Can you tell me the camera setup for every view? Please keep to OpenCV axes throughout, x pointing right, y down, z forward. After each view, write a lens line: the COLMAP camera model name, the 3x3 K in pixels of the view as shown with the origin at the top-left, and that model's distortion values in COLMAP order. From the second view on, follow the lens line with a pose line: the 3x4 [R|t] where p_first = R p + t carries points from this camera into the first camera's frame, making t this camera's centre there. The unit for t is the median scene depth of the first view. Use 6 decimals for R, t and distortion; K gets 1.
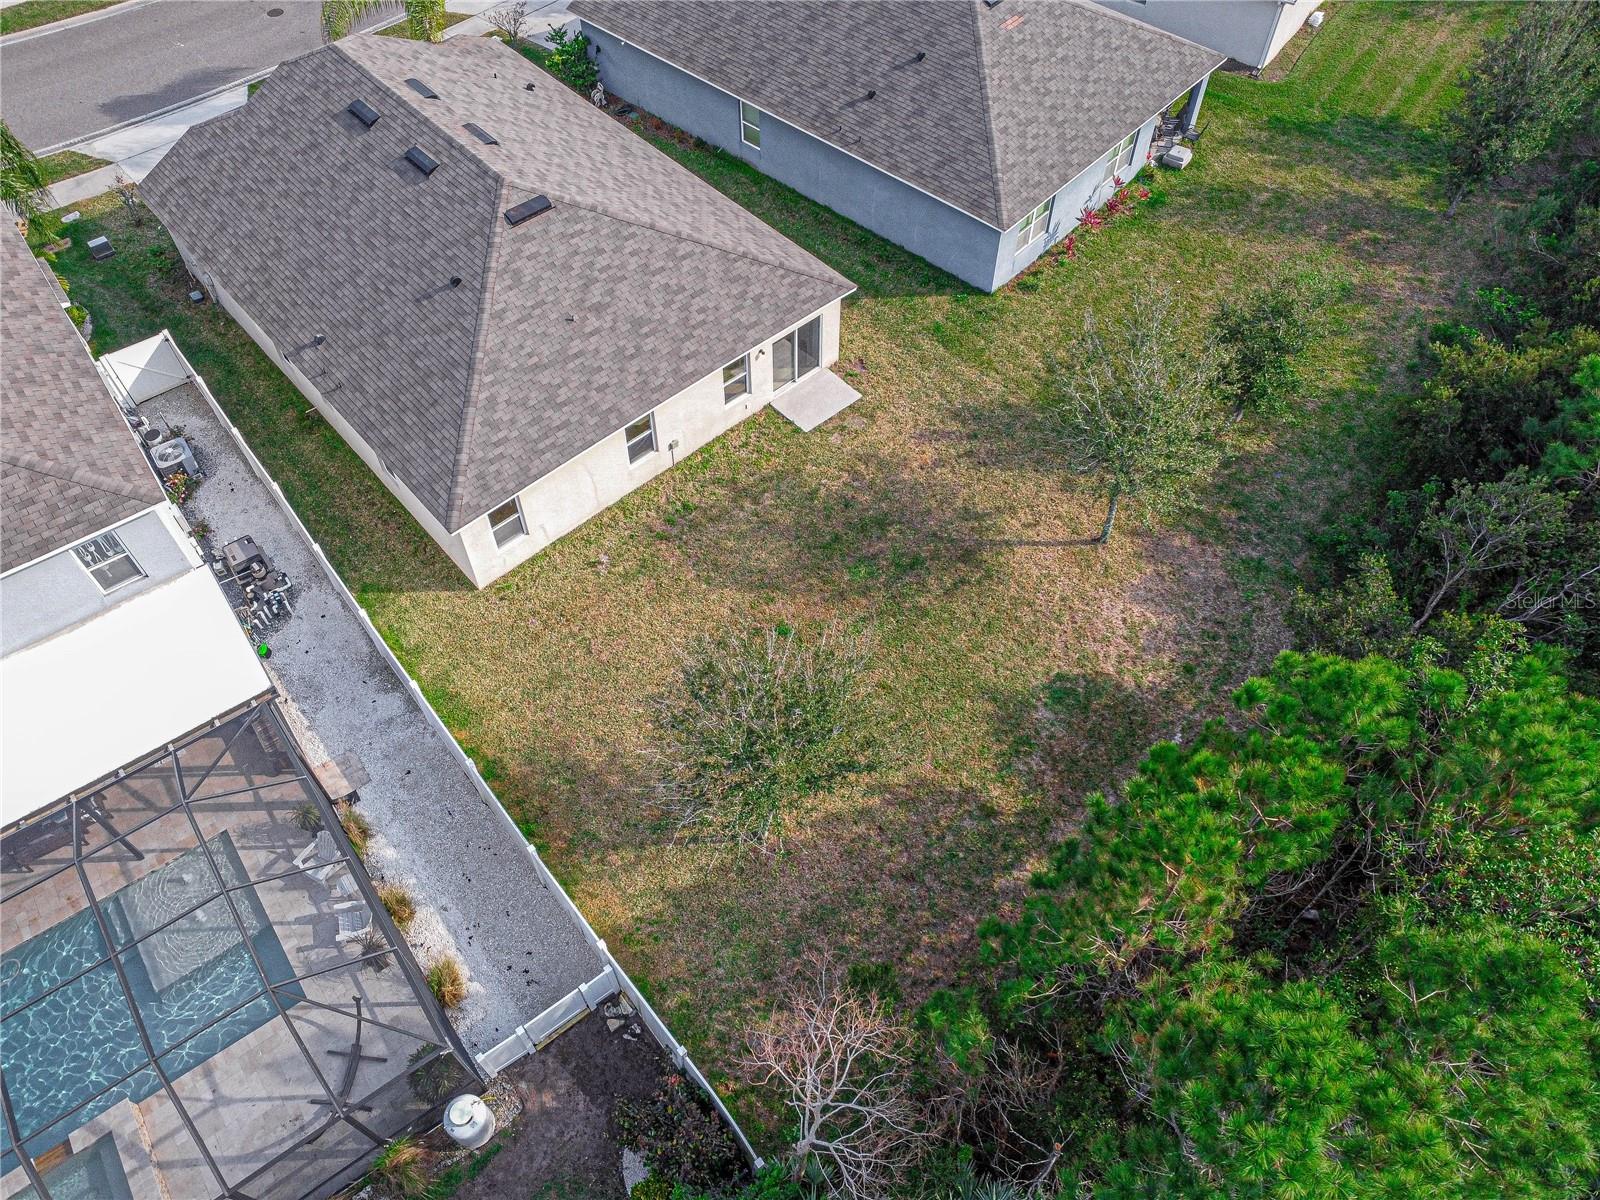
lens RADIAL K [[1240.0, 0, 798.4], [0, 1240.0, 567.6], [0, 0, 1]] dist [-0.152795, 0.240971]
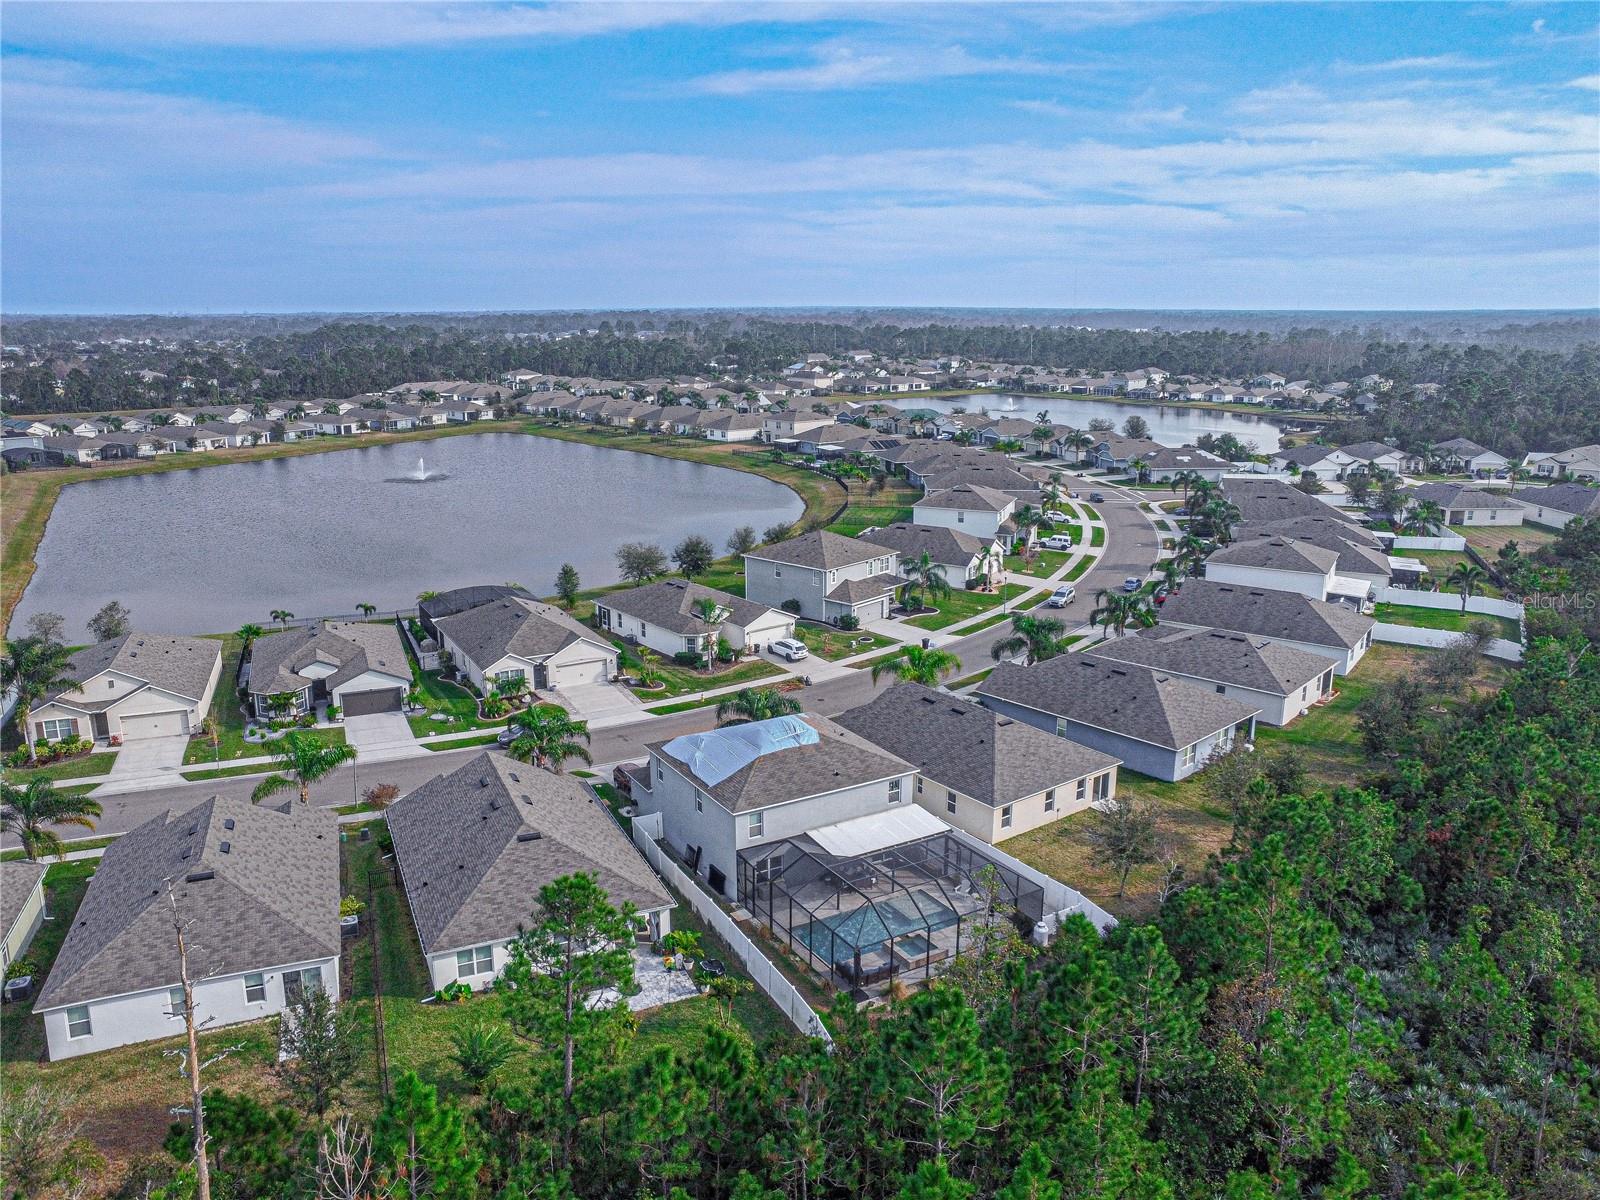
lens RADIAL K [[1240.0, 0, 798.4], [0, 1240.0, 567.6], [0, 0, 1]] dist [-0.152795, 0.240971]
pose [[0.995791, 0.015457, -0.090340, -0.416524], [-0.069602, 0.768829, -0.635656, 1.169031], [0.059631, 0.639268, 0.766668, -1.304131]]
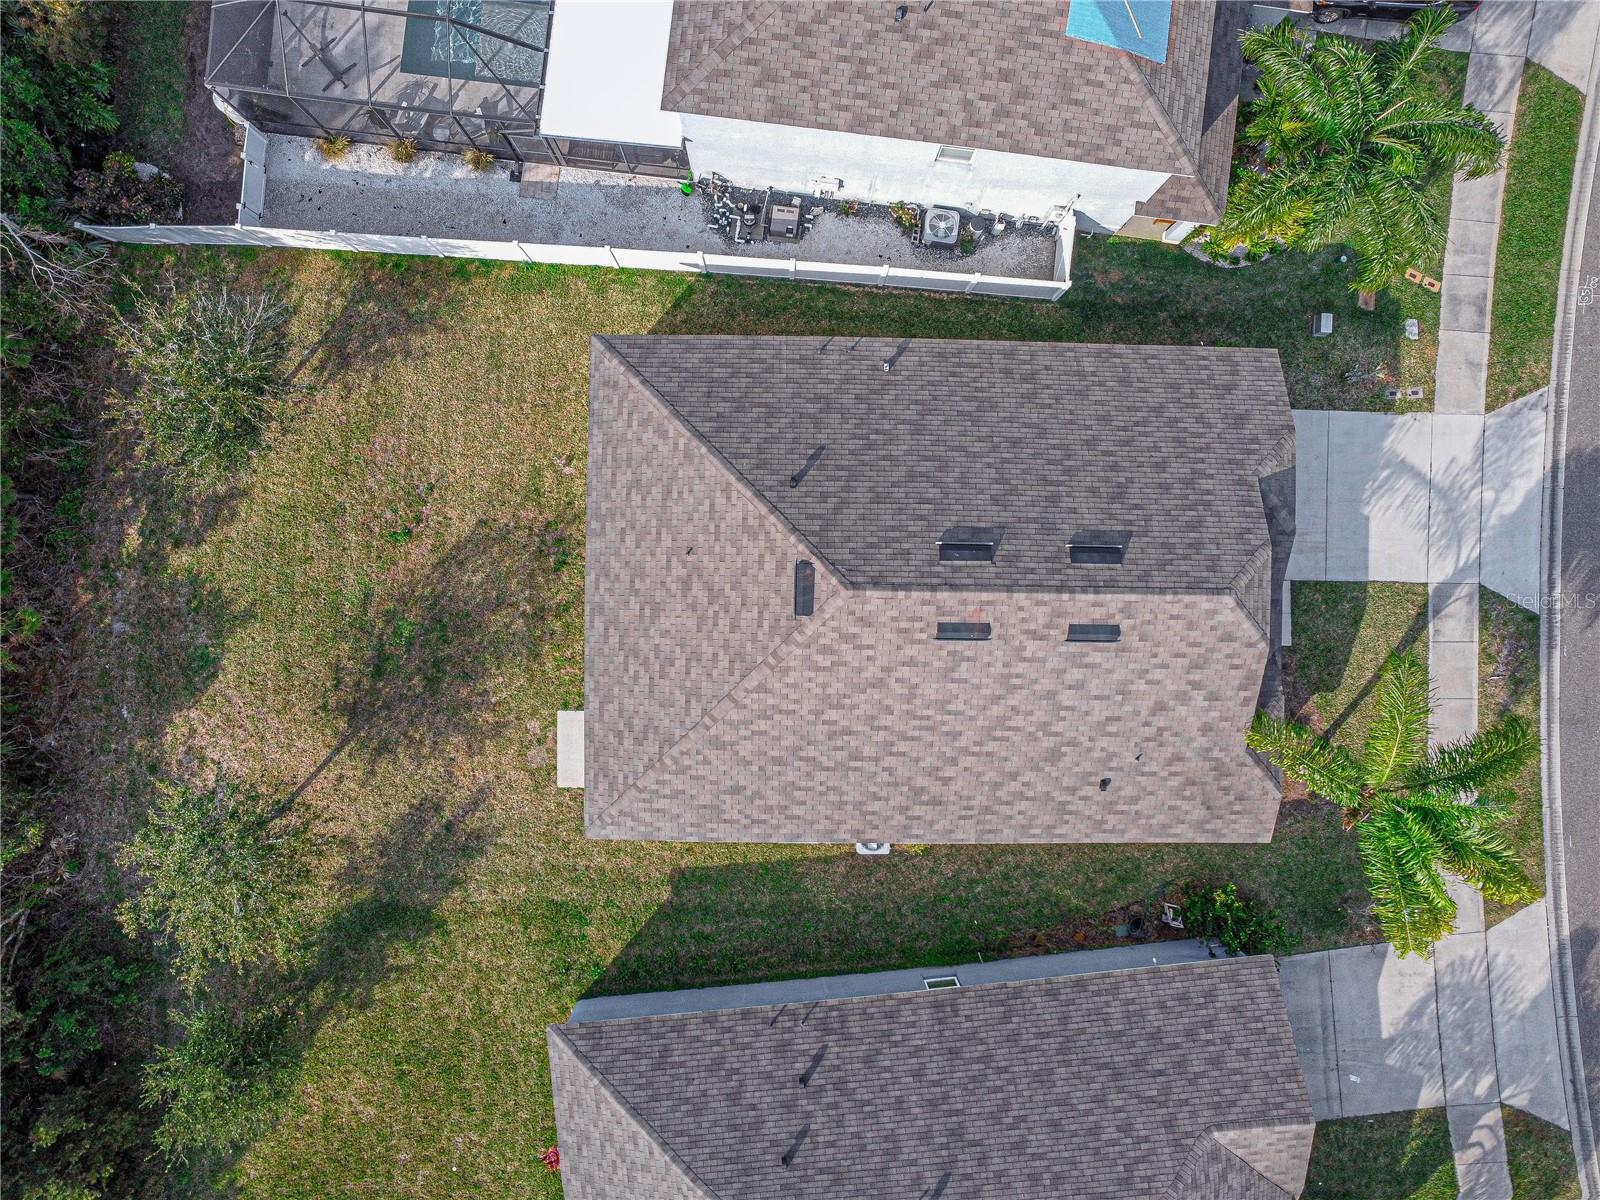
lens RADIAL K [[1240.0, 0, 798.4], [0, 1240.0, 567.6], [0, 0, 1]] dist [-0.152795, 0.240971]
pose [[-0.679408, 0.733673, -0.011356, -0.208728], [-0.585772, -0.532997, 0.610562, -0.804767], [0.441900, 0.421472, 0.791887, 0.244202]]
